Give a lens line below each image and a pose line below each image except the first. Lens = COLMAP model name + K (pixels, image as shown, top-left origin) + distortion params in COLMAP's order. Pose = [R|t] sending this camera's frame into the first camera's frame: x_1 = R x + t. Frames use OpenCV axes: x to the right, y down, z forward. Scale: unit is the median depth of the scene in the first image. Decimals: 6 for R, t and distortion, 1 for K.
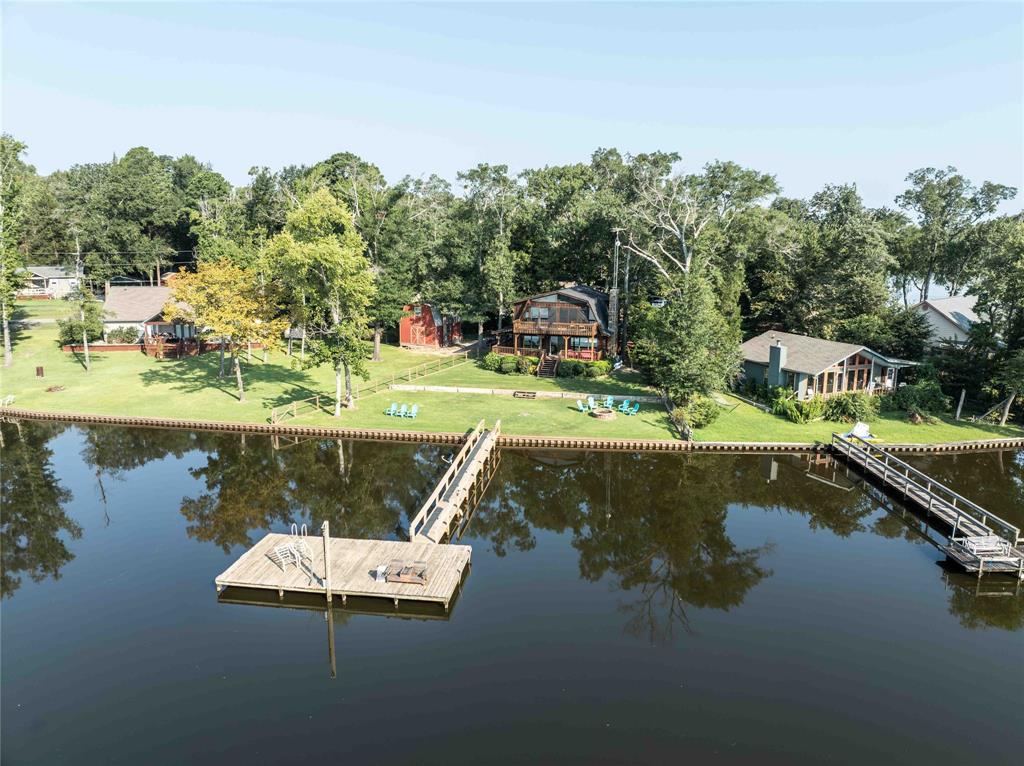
lens RADIAL K [[714.7, 0, 513.5], [0, 714.7, 382.7], [0, 0, 1]] dist [-0.046303, 0.011915]
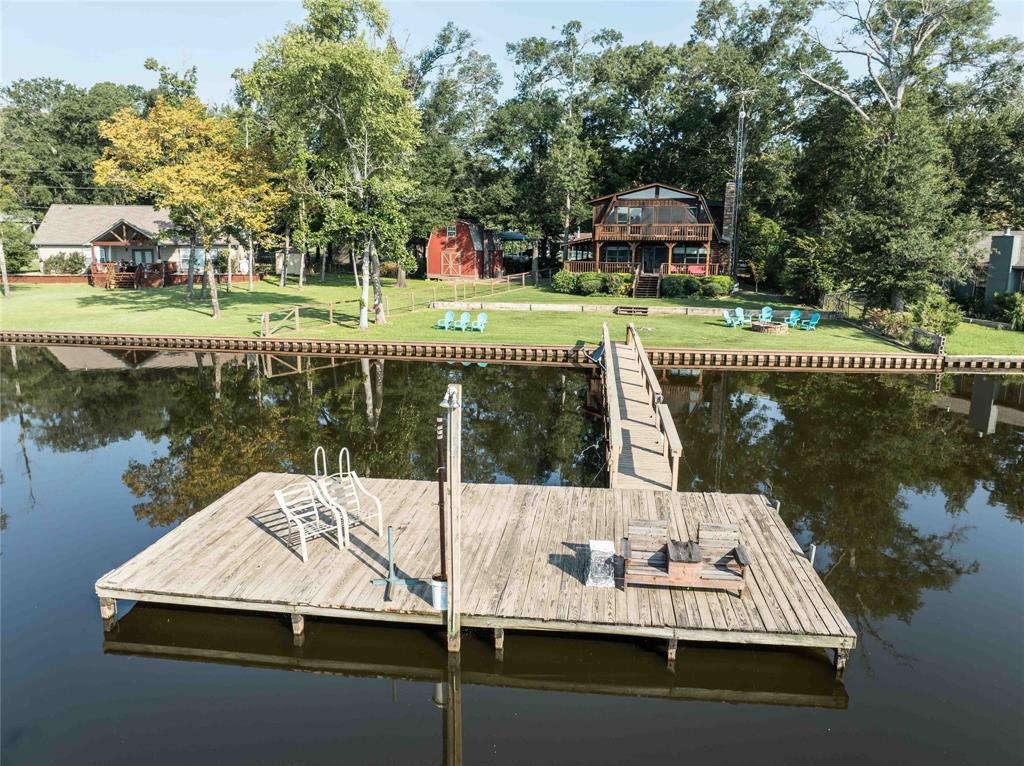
lens RADIAL K [[714.7, 0, 511.9], [0, 714.7, 384.4], [0, 0, 1]] dist [-0.046303, 0.011915]
pose [[0.999887, -0.001536, 0.014975, -0.105208], [0.001536, 0.999999, 0.000036, 0.083897], [-0.014975, -0.000013, 0.999888, 0.302490]]
